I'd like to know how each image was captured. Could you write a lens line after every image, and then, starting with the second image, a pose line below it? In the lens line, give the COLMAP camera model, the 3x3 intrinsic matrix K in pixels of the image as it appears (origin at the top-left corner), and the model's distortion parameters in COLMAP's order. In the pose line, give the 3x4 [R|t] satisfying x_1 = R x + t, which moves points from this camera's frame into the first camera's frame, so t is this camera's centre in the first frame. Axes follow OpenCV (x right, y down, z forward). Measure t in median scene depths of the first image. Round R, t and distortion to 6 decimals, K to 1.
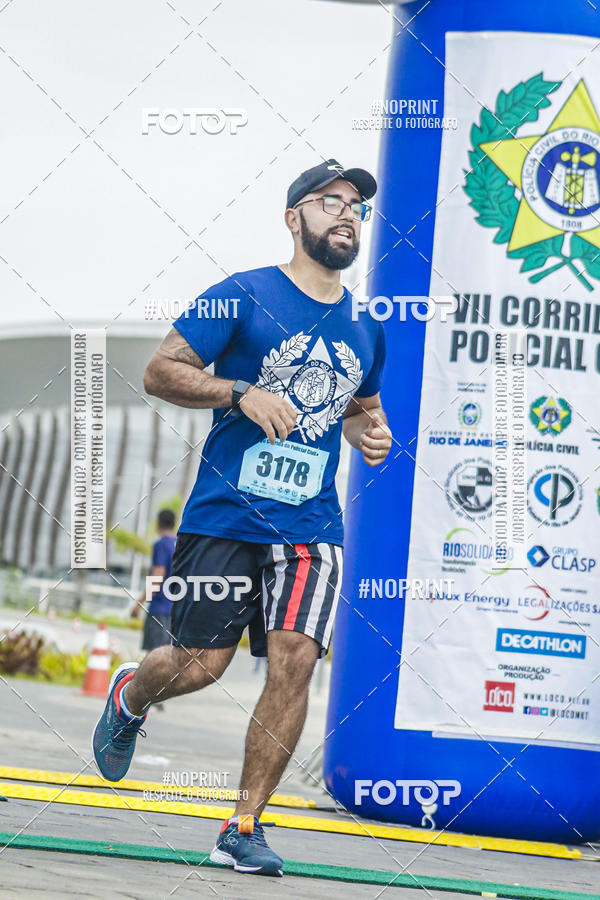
lens RADIAL K [[4811.8, 0, 300.2], [0, 4811.8, 494.9], [0, 0, 1]] dist [0.404558, -4.150216]
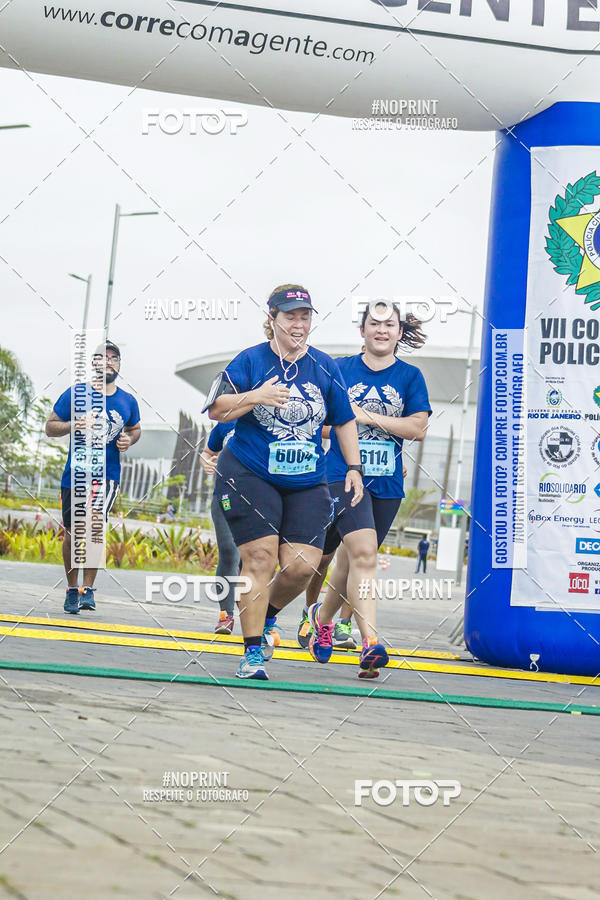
lens RADIAL K [[4129.7, 0, 302.9], [0, 4129.7, 453.3], [0, 0, 1]] dist [0.303057, 1.965249]
pose [[0.998356, -0.029504, -0.049133, 0.019705], [0.029951, 0.999516, 0.008399, -0.012563], [0.048862, -0.009857, 0.998757, -0.306293]]
